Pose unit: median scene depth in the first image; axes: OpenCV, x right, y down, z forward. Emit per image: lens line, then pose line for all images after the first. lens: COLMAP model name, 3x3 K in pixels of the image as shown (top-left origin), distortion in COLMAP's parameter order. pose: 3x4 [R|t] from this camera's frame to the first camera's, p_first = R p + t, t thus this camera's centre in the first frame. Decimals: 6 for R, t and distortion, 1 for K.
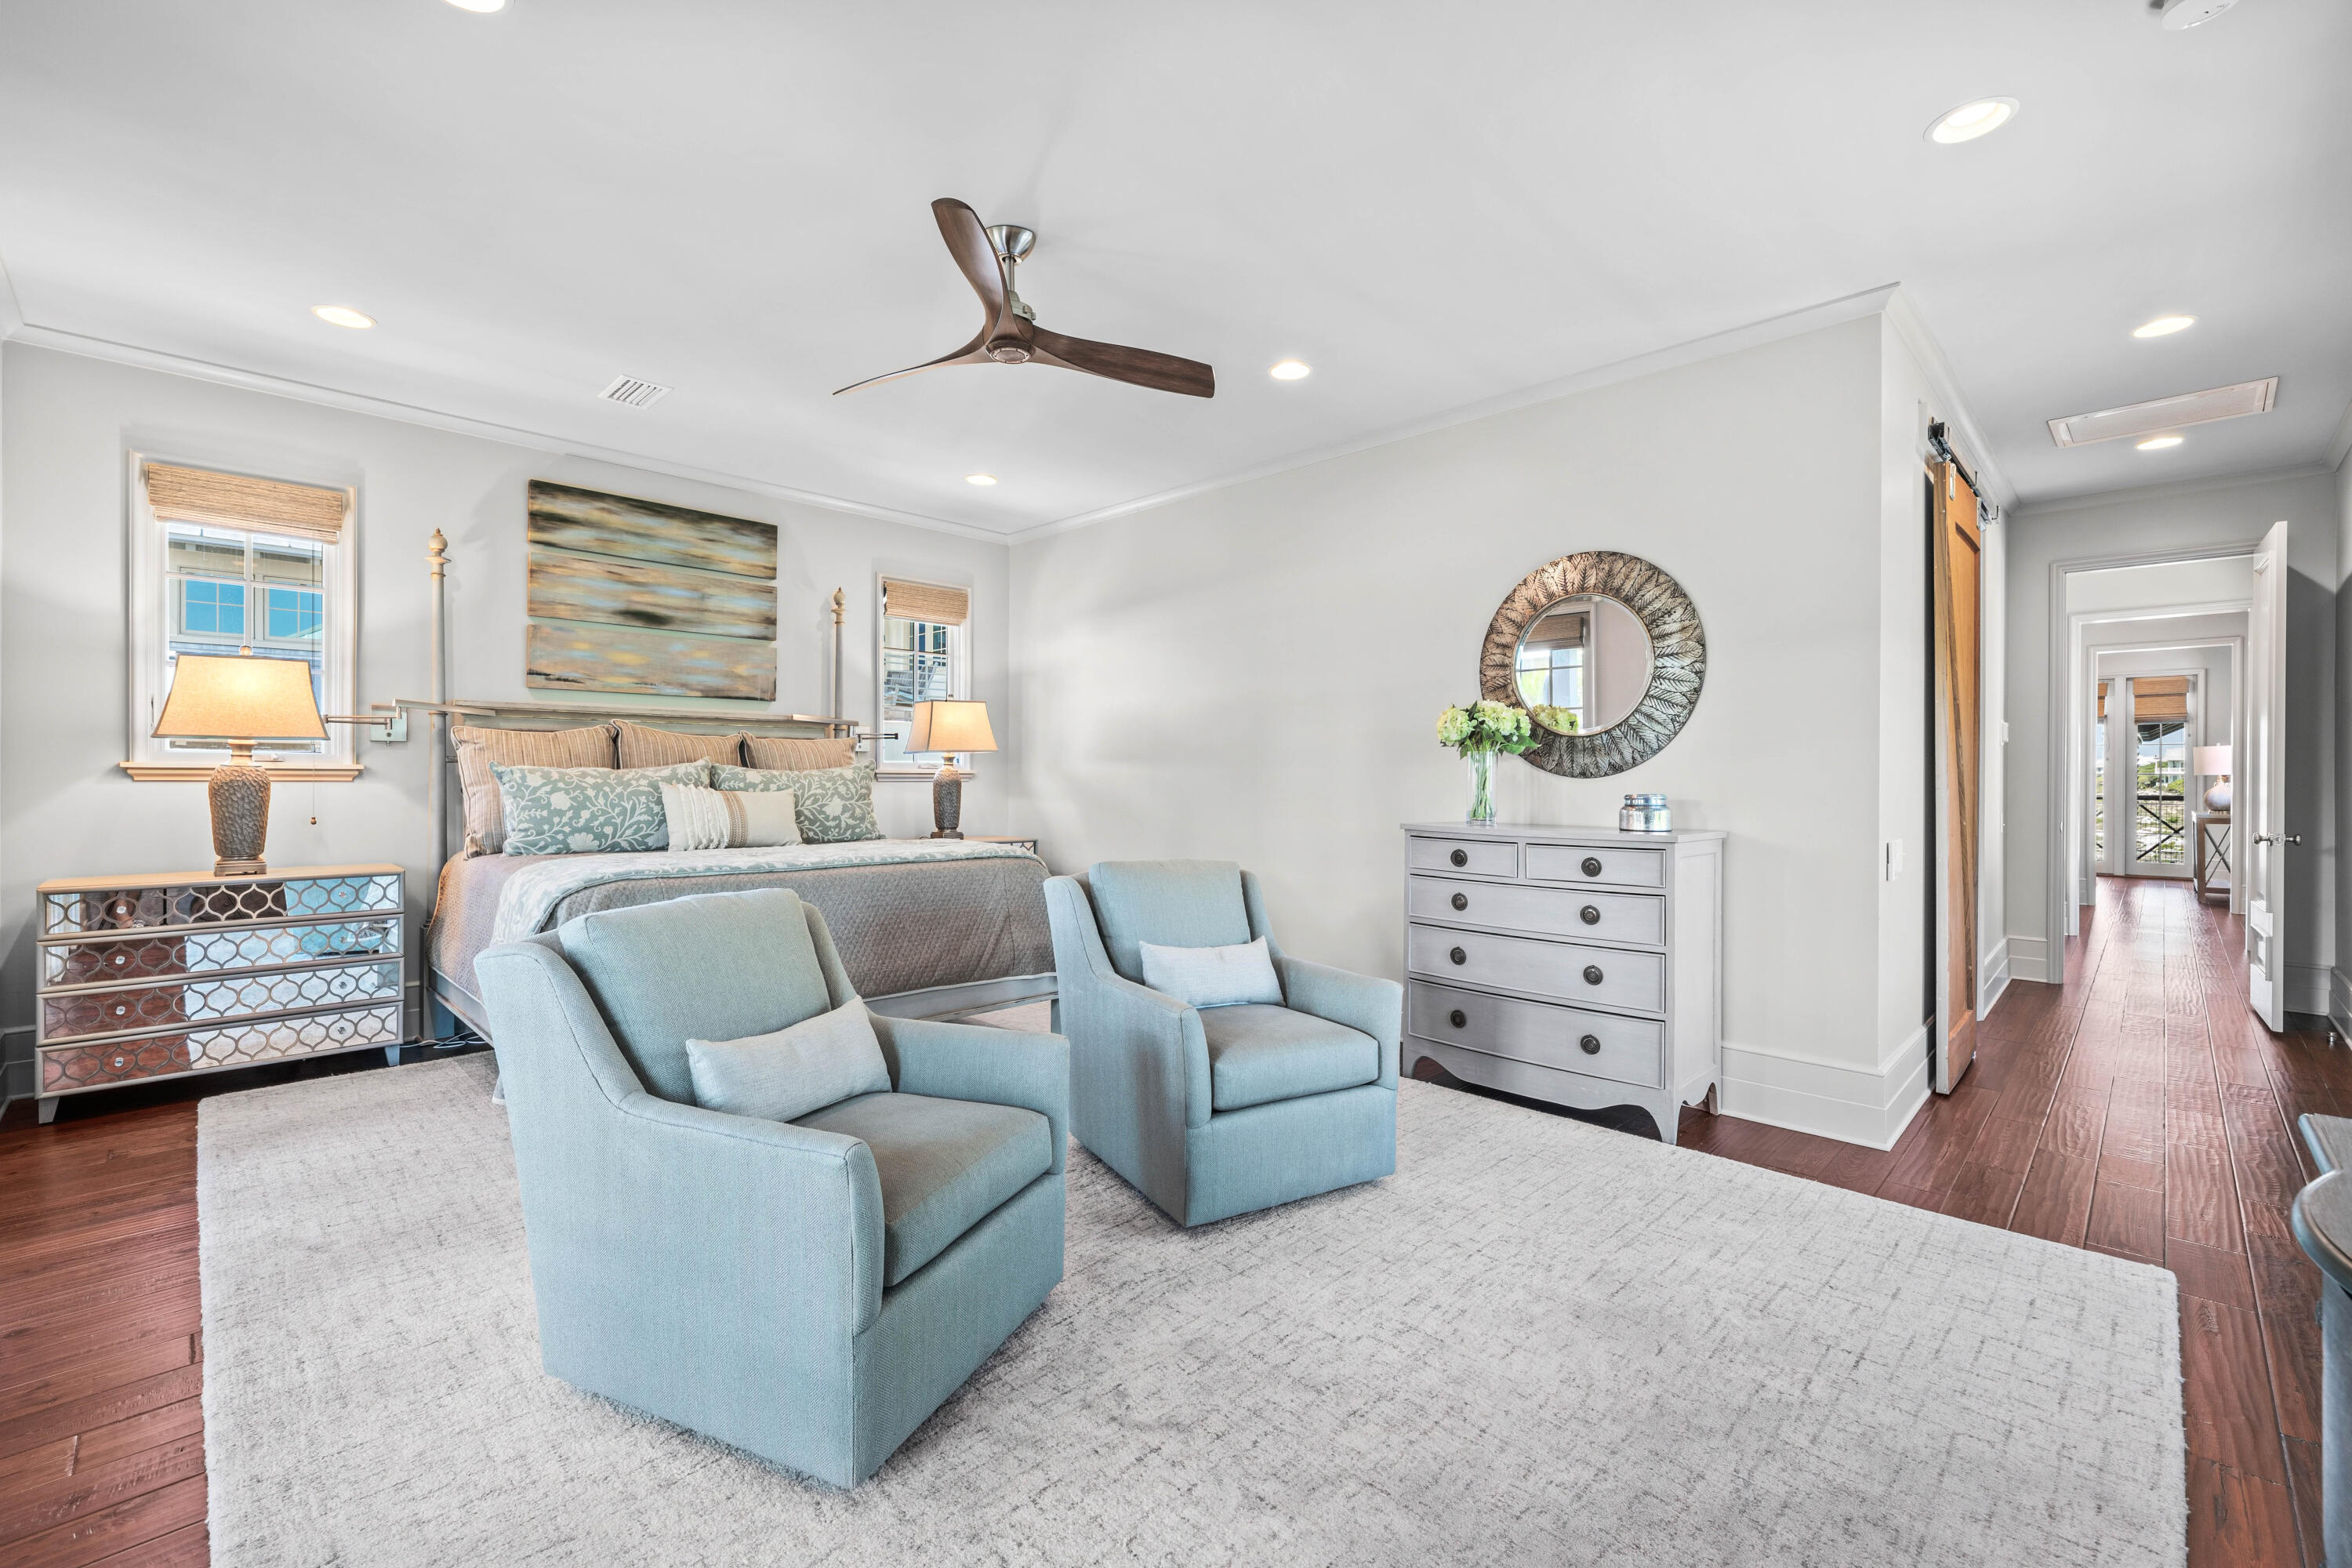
lens RADIAL K [[986.7, 0, 1181.5], [0, 986.7, 792.0], [0, 0, 1]] dist [0.016995, 0.000473]
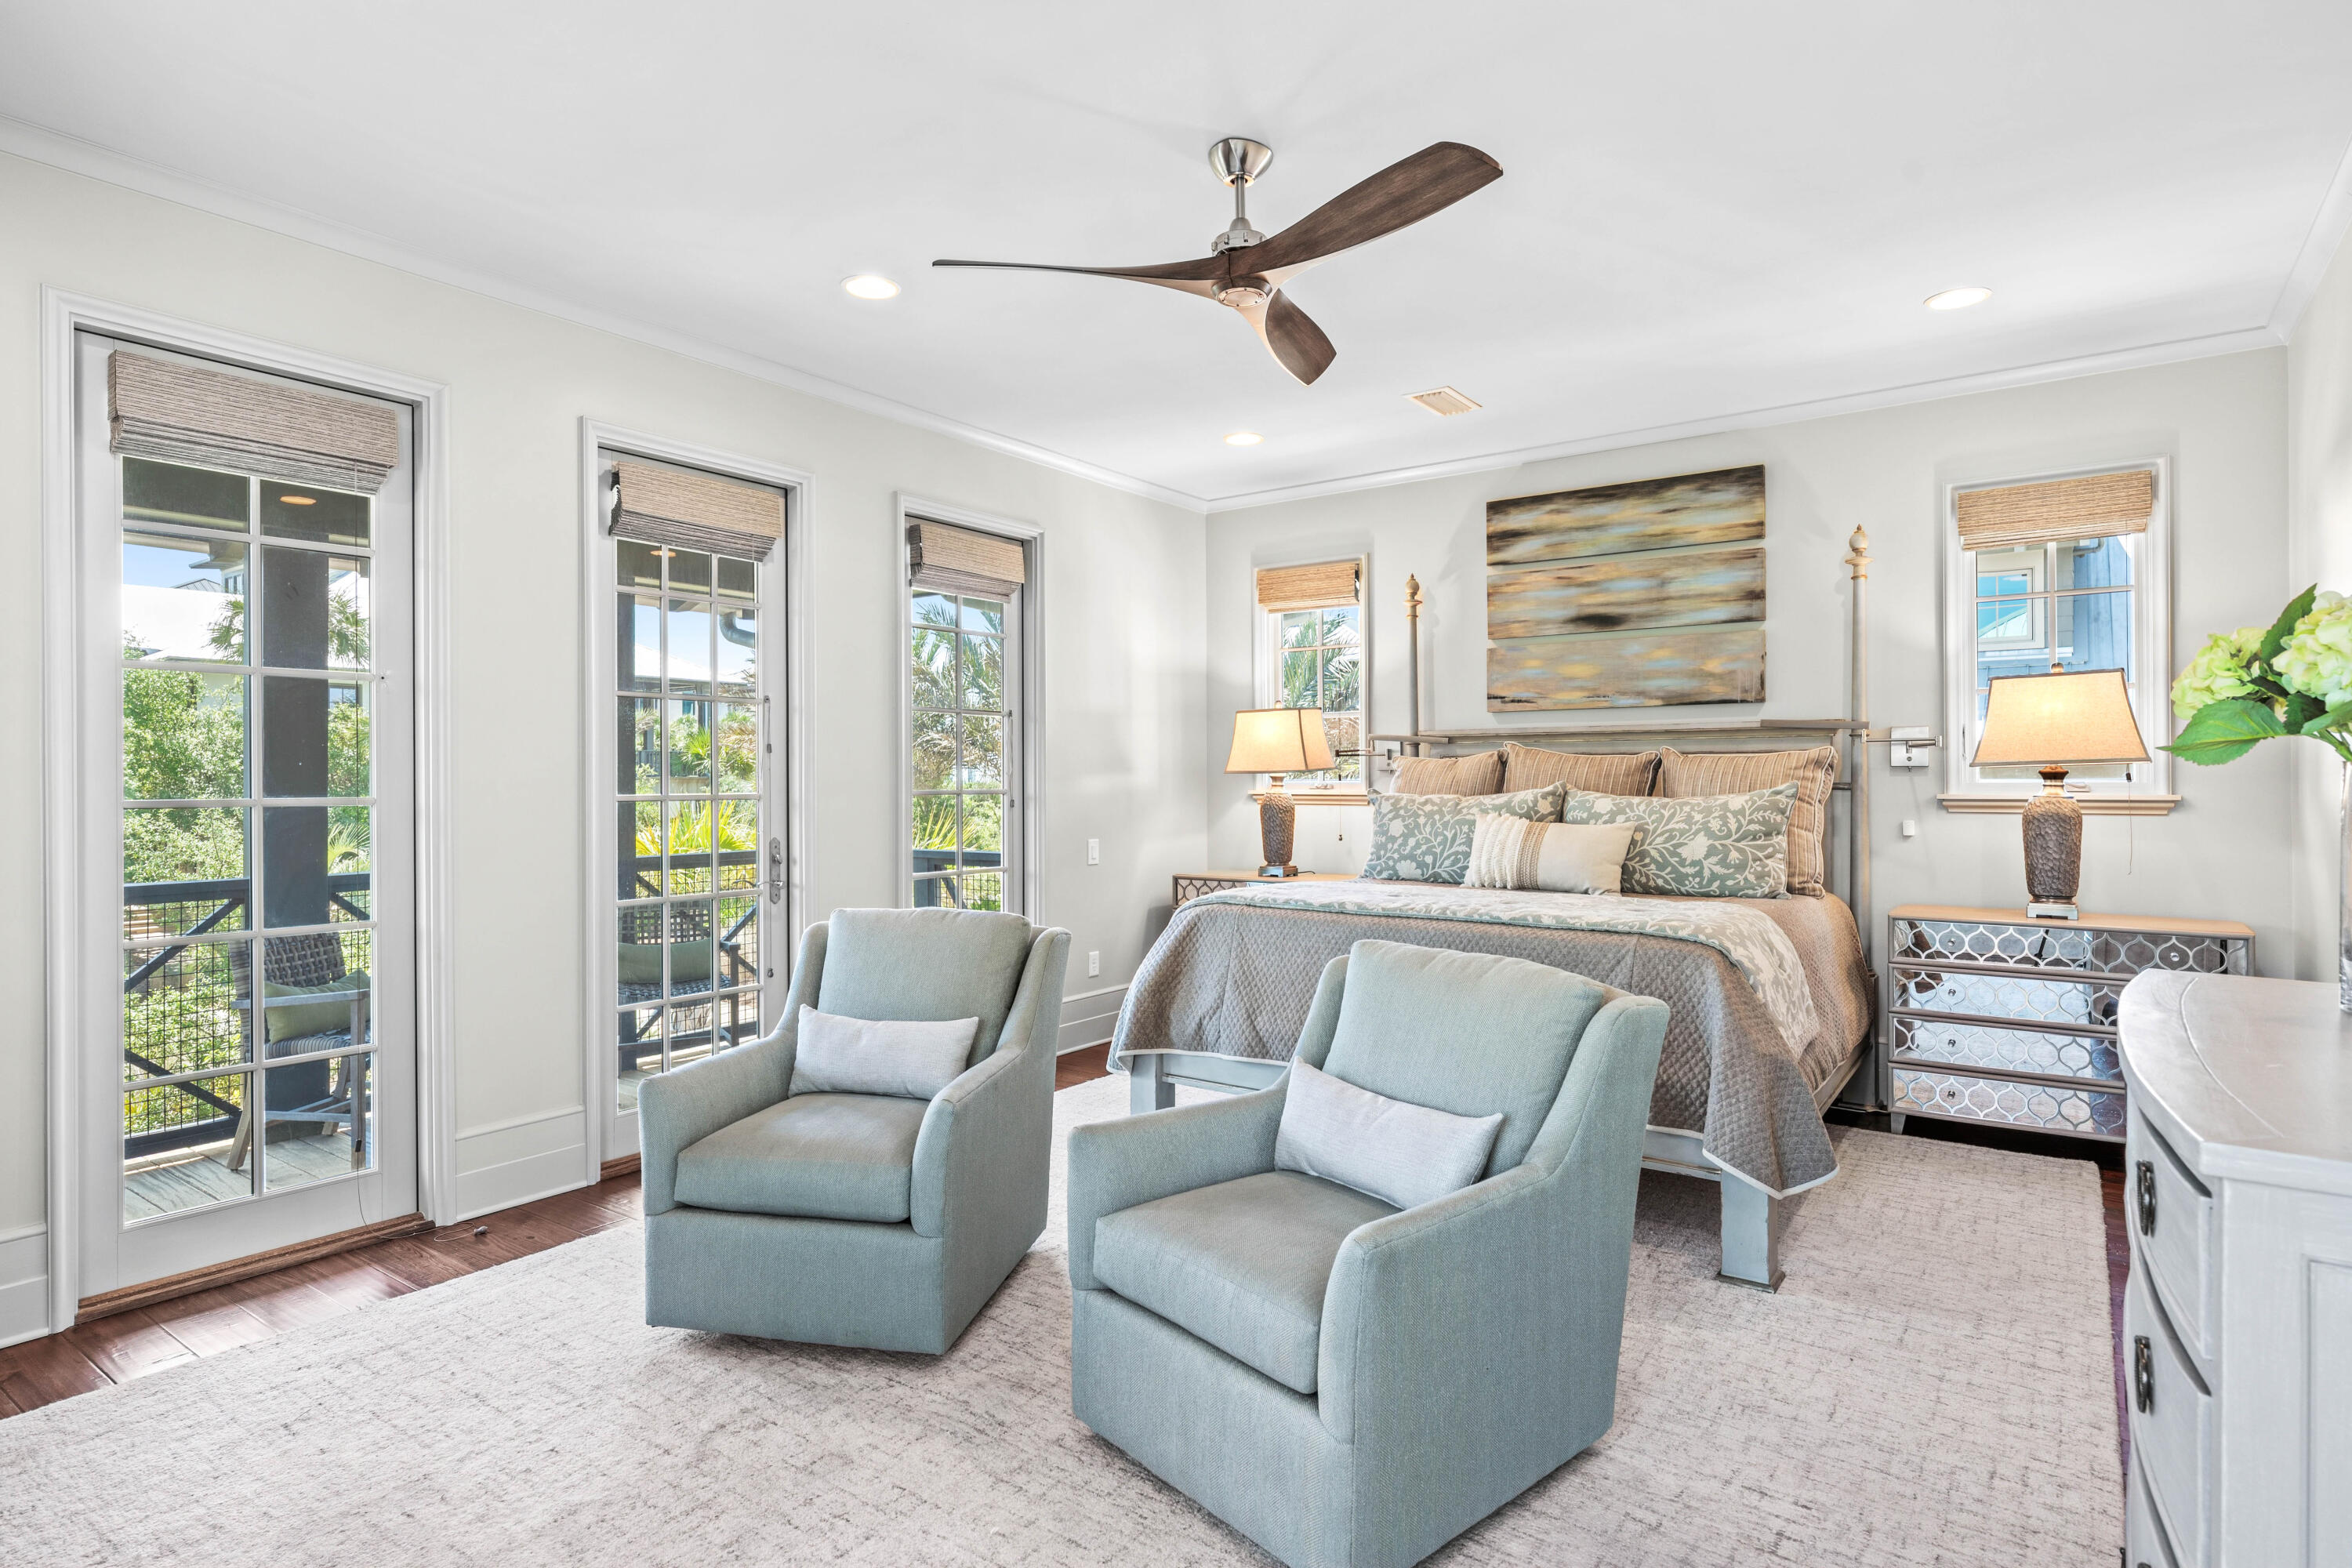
lens RADIAL K [[1272.0, 0, 1182.3], [0, 1272.0, 777.4], [0, 0, 1]] dist [-0.013983, 0.001445]
pose [[0.143947, -0.017493, -0.989431, 0.505399], [-0.023092, 0.999512, -0.021031, -0.007764], [0.989316, 0.025875, 0.143472, 0.491939]]
